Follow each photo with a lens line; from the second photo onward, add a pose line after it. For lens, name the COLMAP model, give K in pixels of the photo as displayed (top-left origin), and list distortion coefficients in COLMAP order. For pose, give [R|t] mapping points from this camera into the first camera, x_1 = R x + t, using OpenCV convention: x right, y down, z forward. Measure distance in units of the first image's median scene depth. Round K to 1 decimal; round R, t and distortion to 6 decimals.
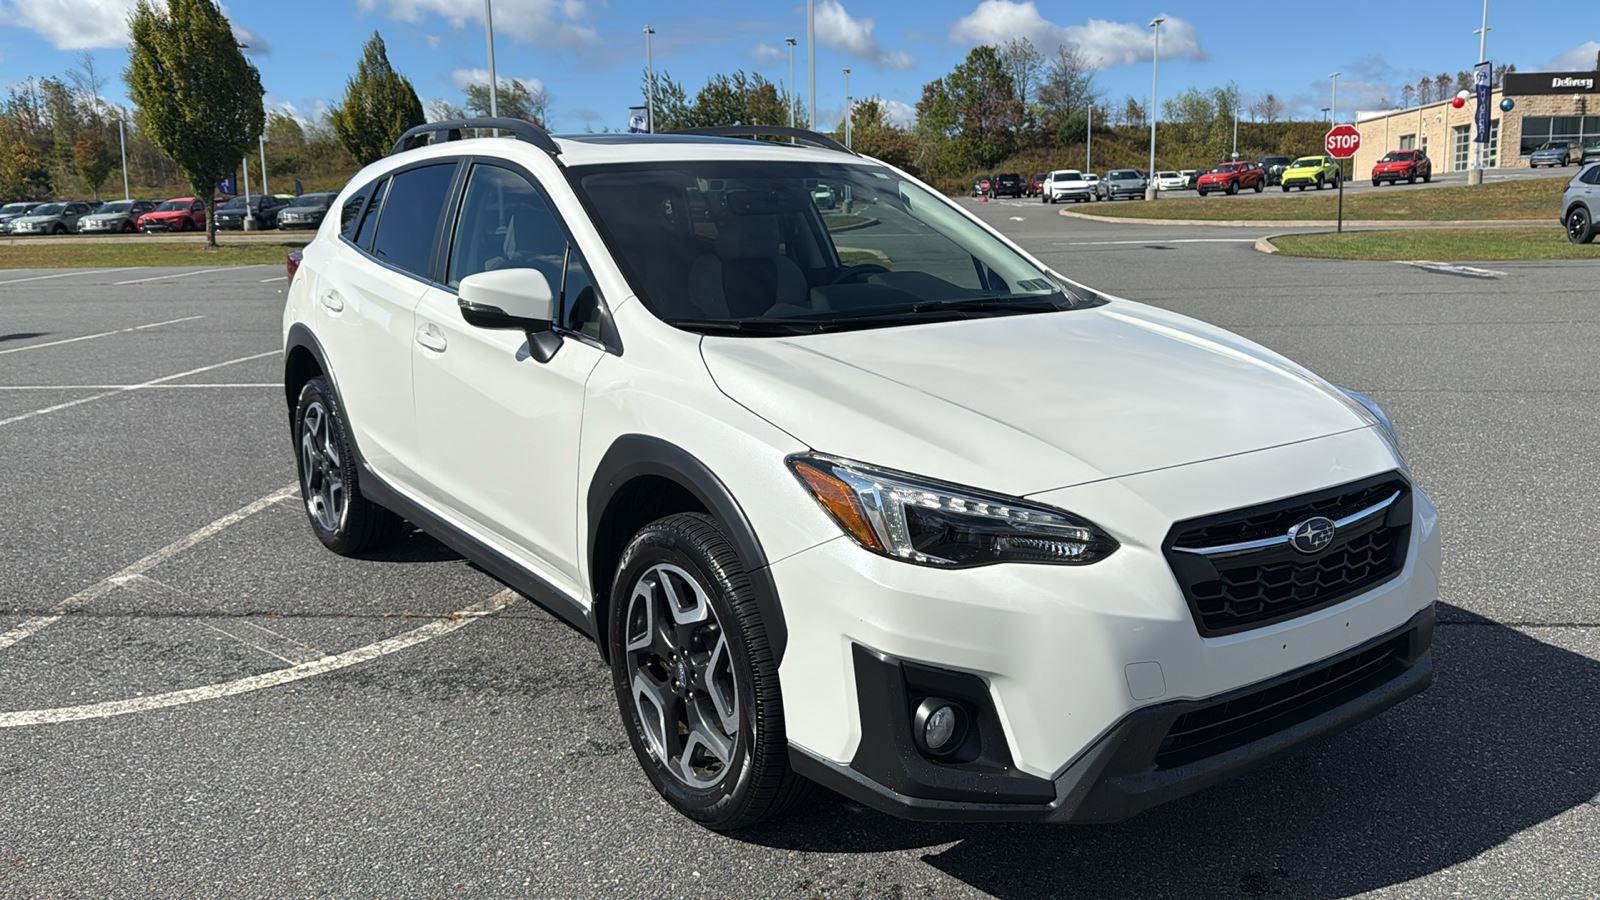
lens RADIAL K [[1272.7, 0, 783.0], [0, 1272.7, 458.5], [0, 0, 1]] dist [0.114914, -0.172893]
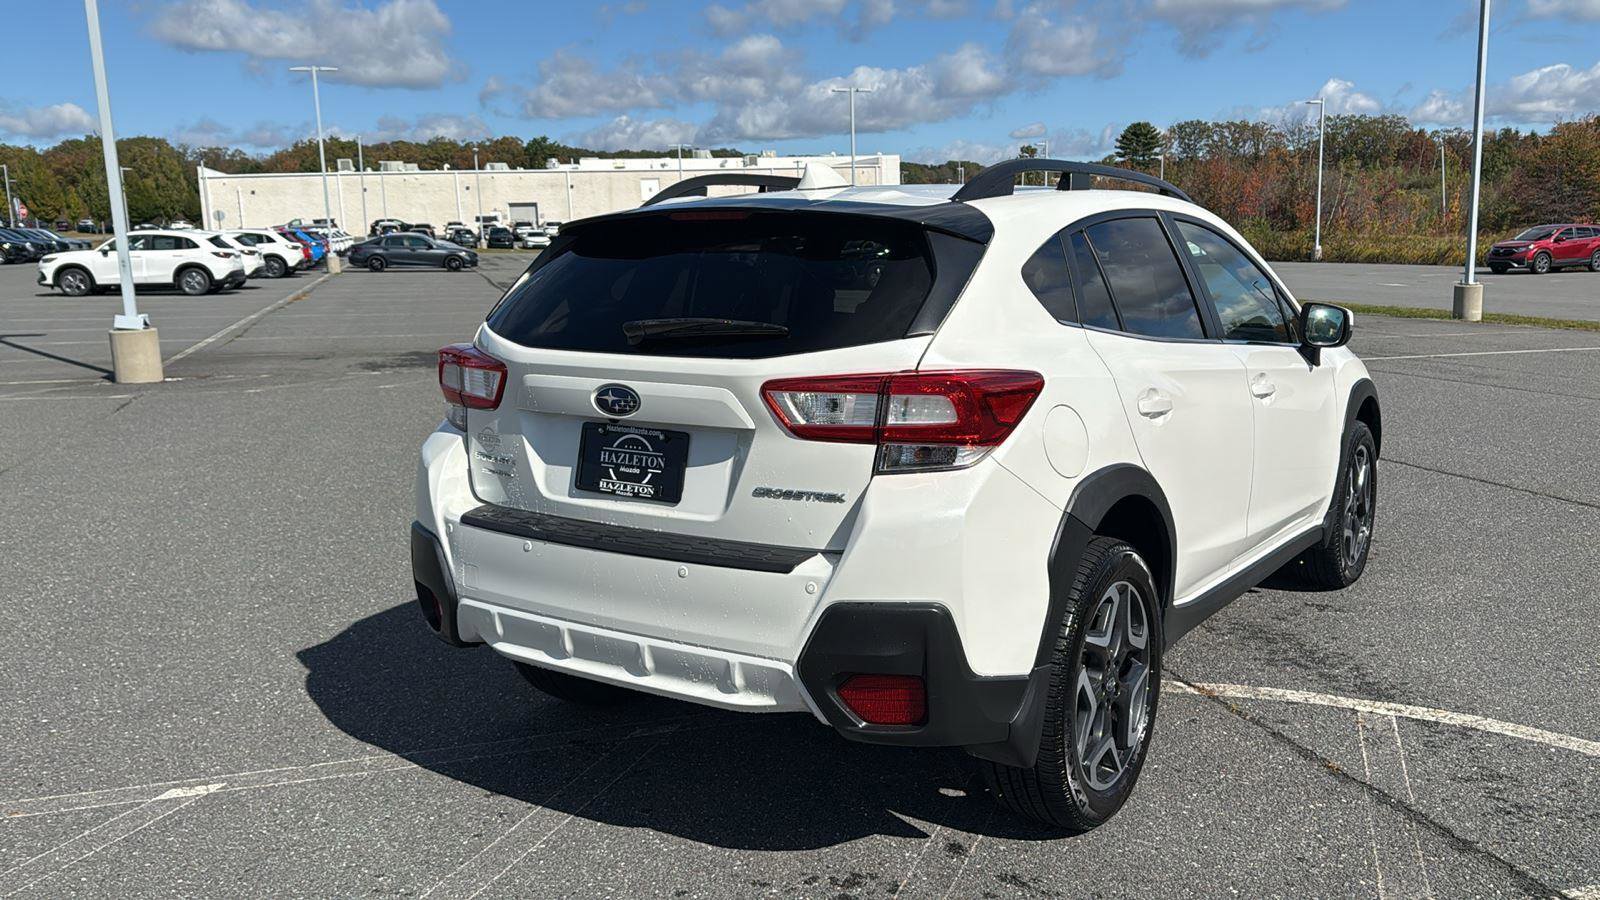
lens RADIAL K [[1272.7, 0, 837.6], [0, 1272.7, 457.4], [0, 0, 1]] dist [0.114914, -0.172893]
pose [[-0.366662, -0.136081, 0.920348, -1.096872], [0.200655, 0.954396, 0.221055, -0.332970], [-0.908458, 0.265725, -0.322635, 1.637576]]
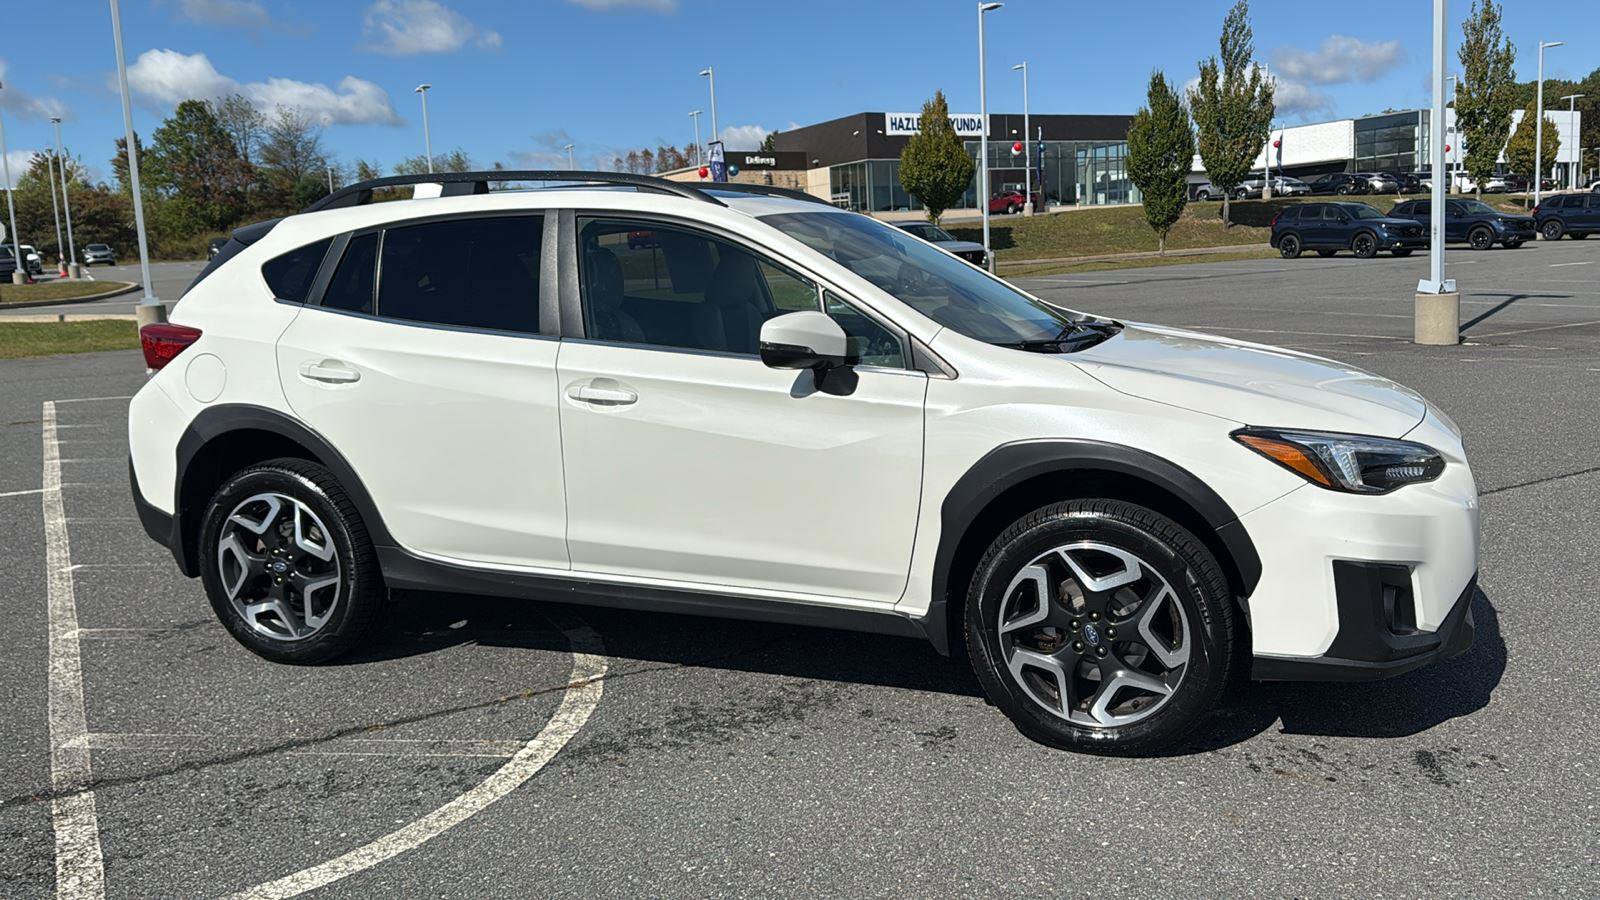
lens RADIAL K [[1272.7, 0, 835.3], [0, 1272.7, 452.4], [0, 0, 1]] dist [0.114914, -0.172893]
pose [[0.819128, -0.104889, 0.563940, -0.673110], [0.134022, 0.990924, -0.010362, -0.013690], [-0.557735, 0.084068, 0.825751, 0.097163]]
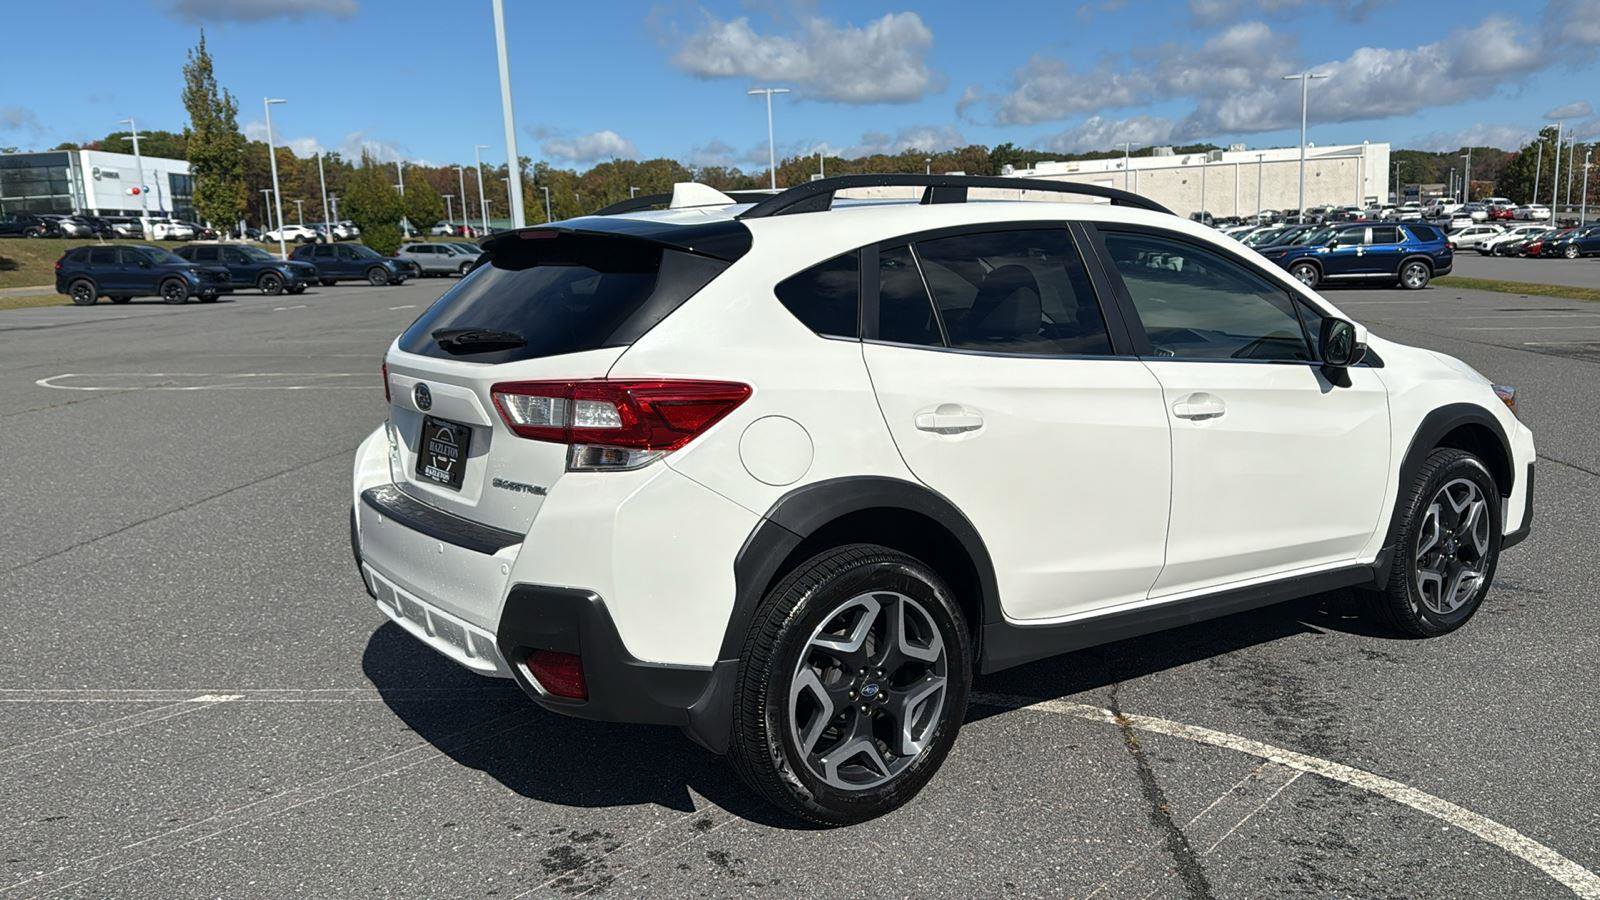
lens RADIAL K [[1272.7, 0, 824.3], [0, 1272.7, 496.4], [0, 0, 1]] dist [0.114914, -0.172893]
pose [[-0.011868, -0.171220, 0.985161, -1.222837], [0.219083, 0.960847, 0.169634, -0.252297], [-0.975634, 0.217845, 0.026108, 1.248203]]
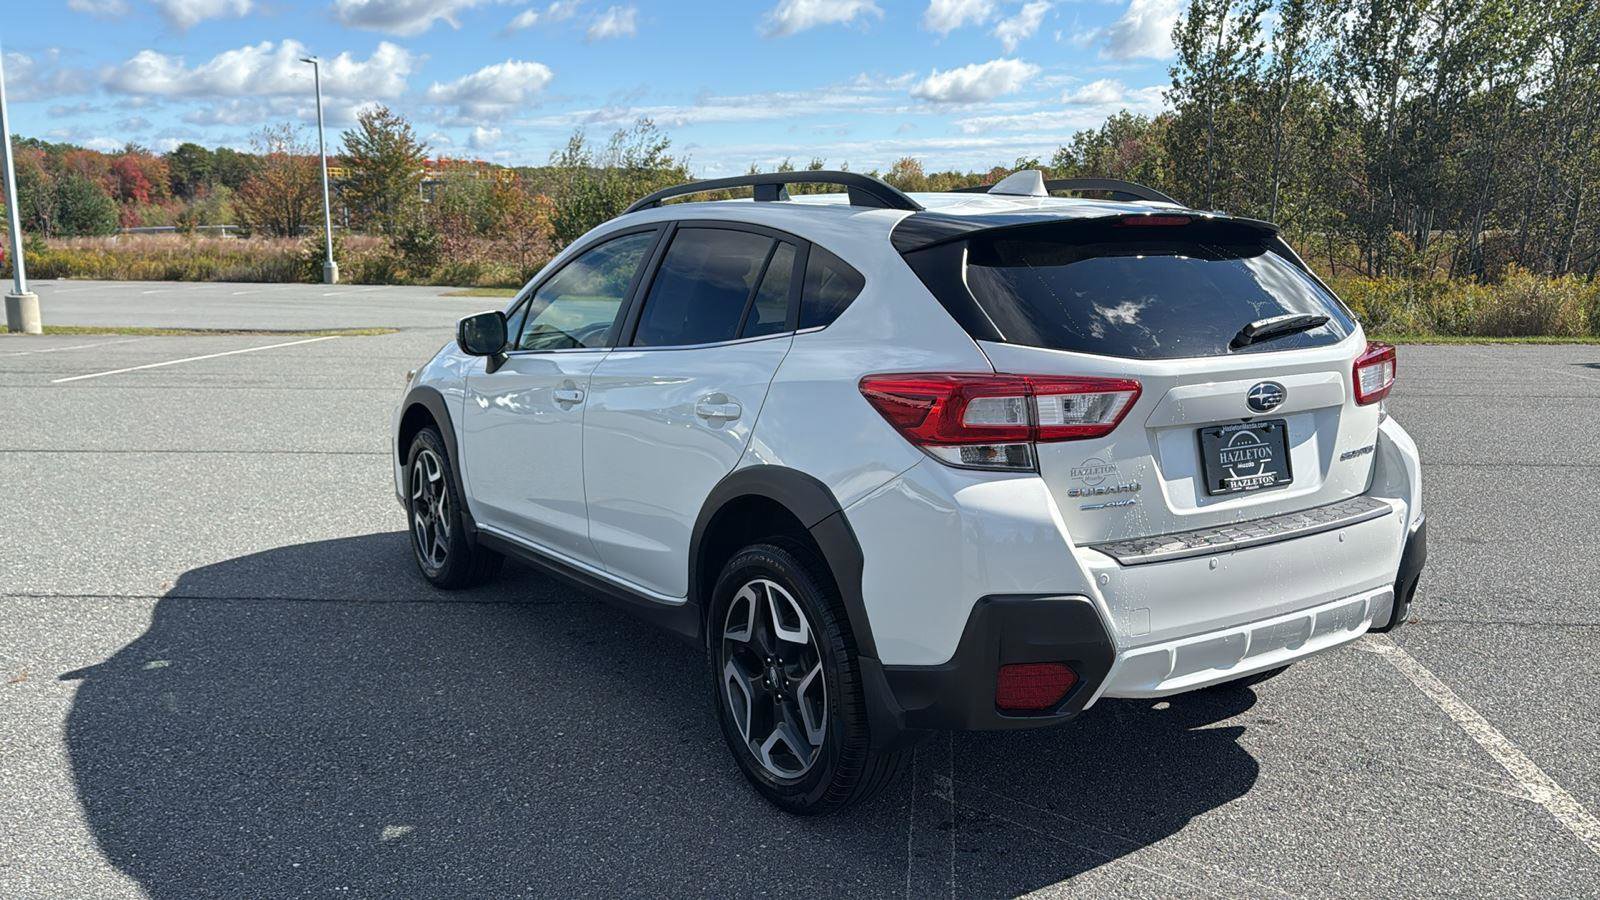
lens RADIAL K [[1272.7, 0, 834.2], [0, 1272.7, 468.6], [0, 0, 1]] dist [0.114914, -0.172893]
pose [[-0.999800, 0.012546, 0.015574, -0.144700], [0.017397, 0.929705, 0.367893, -0.472438], [-0.009863, 0.368090, -0.929738, 2.228266]]
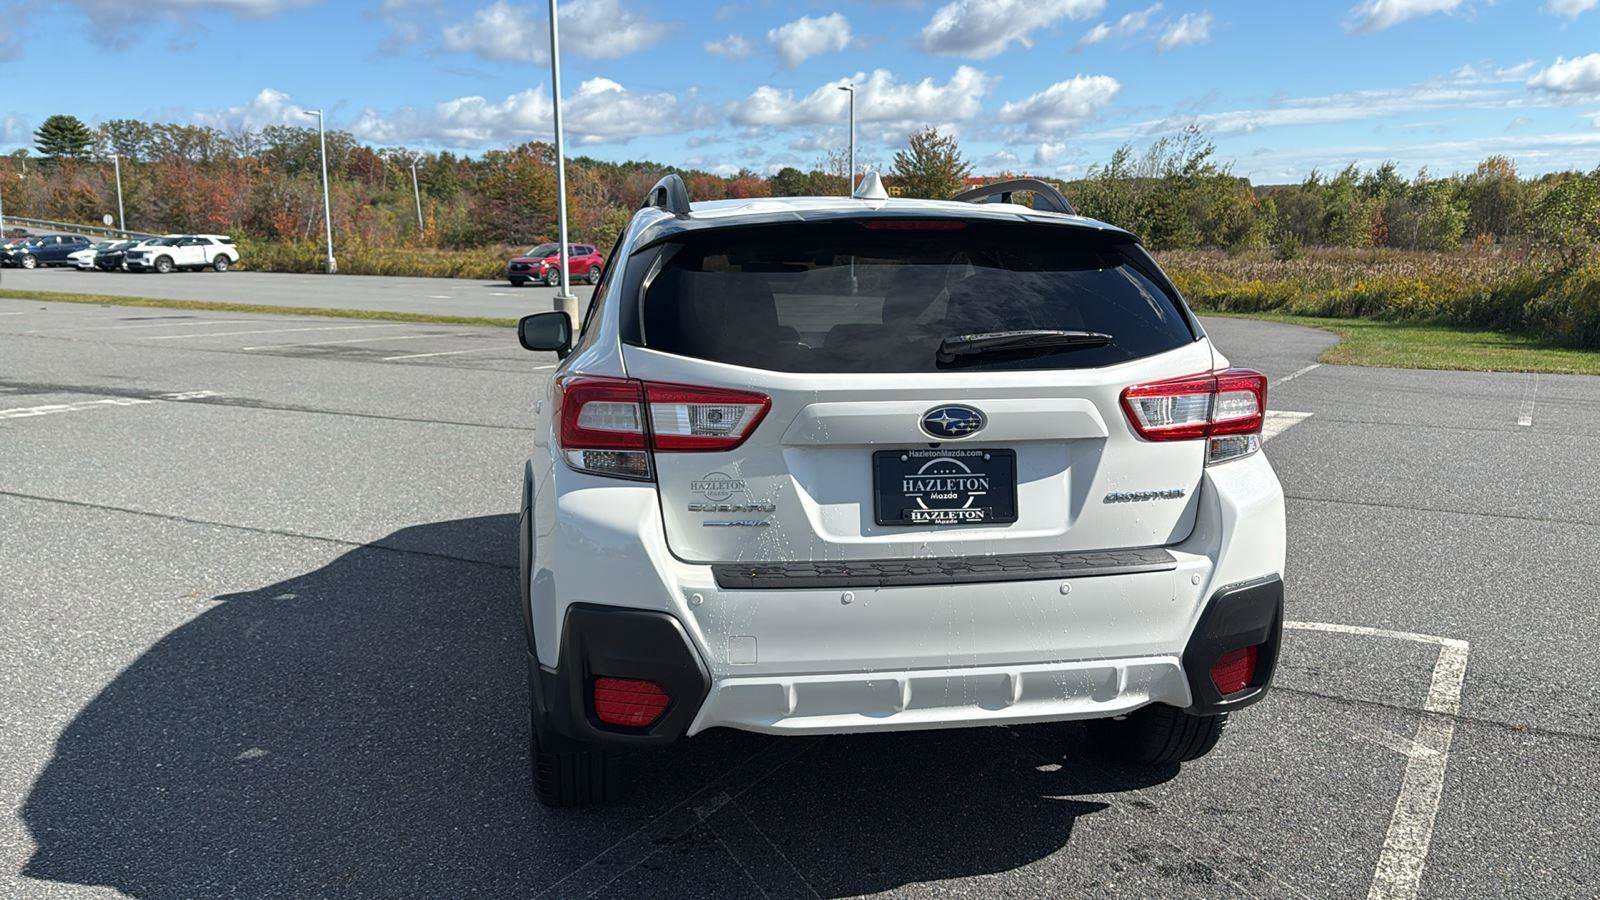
lens RADIAL K [[1272.7, 0, 828.7], [0, 1272.7, 459.6], [0, 0, 1]] dist [0.114914, -0.172893]
pose [[-0.904869, -0.057151, 0.421837, -0.609806], [0.094423, 0.939316, 0.329804, -0.437563], [-0.415086, 0.338260, -0.844561, 2.107937]]
